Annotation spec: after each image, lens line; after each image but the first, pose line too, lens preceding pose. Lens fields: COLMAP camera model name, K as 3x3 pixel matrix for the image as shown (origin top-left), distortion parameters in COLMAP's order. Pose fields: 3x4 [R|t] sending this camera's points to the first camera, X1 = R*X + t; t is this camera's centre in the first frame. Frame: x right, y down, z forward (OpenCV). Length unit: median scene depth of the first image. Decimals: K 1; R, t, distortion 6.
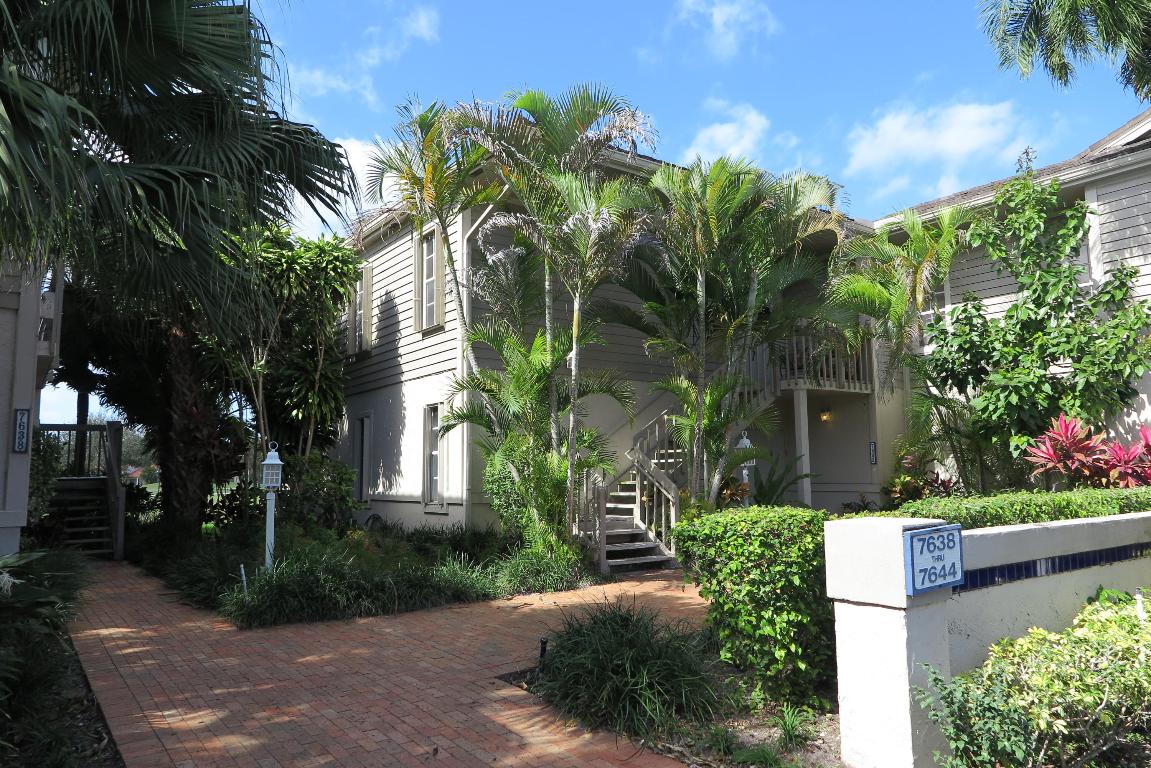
lens RADIAL K [[789.7, 0, 575.3], [0, 789.7, 378.1], [0, 0, 1]] dist [-0.012470, 0.006229]
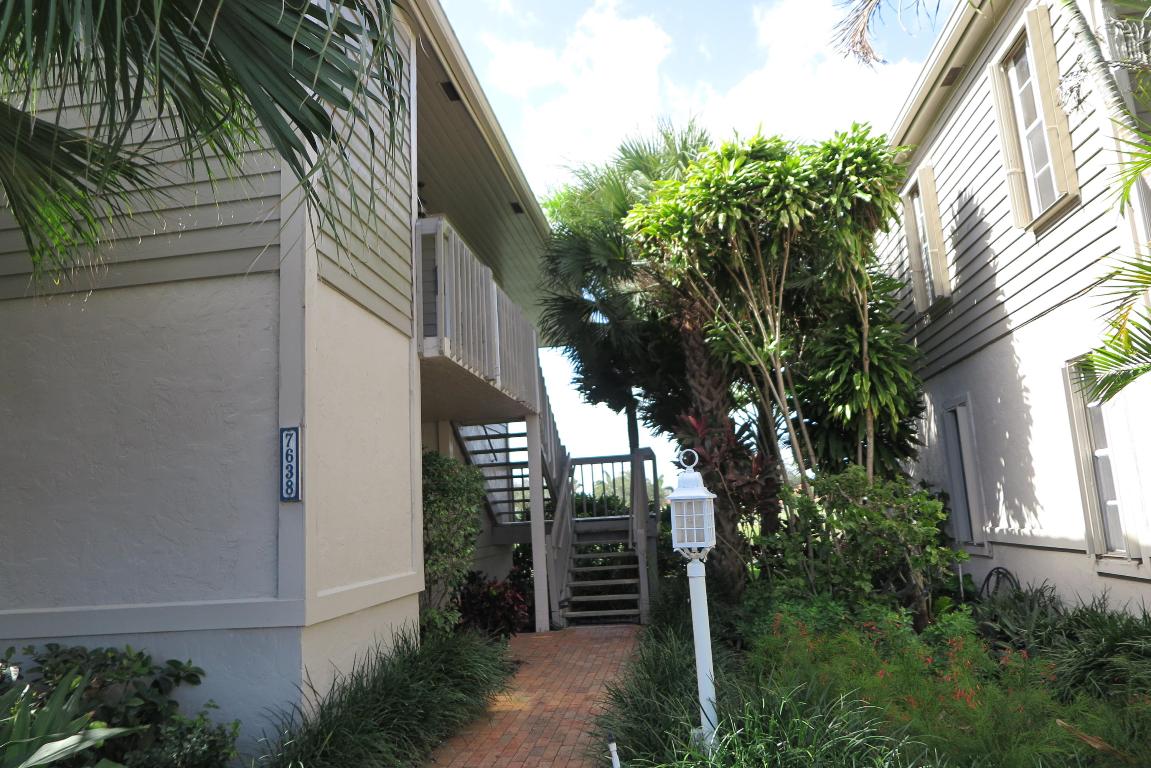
lens RADIAL K [[789.7, 0, 575.3], [0, 789.7, 378.1], [0, 0, 1]] dist [-0.012470, 0.006229]
pose [[0.722133, -0.142582, -0.676901, -0.069293], [0.125217, 0.989305, -0.074803, 0.039955], [0.680327, -0.030742, 0.732263, 0.379750]]
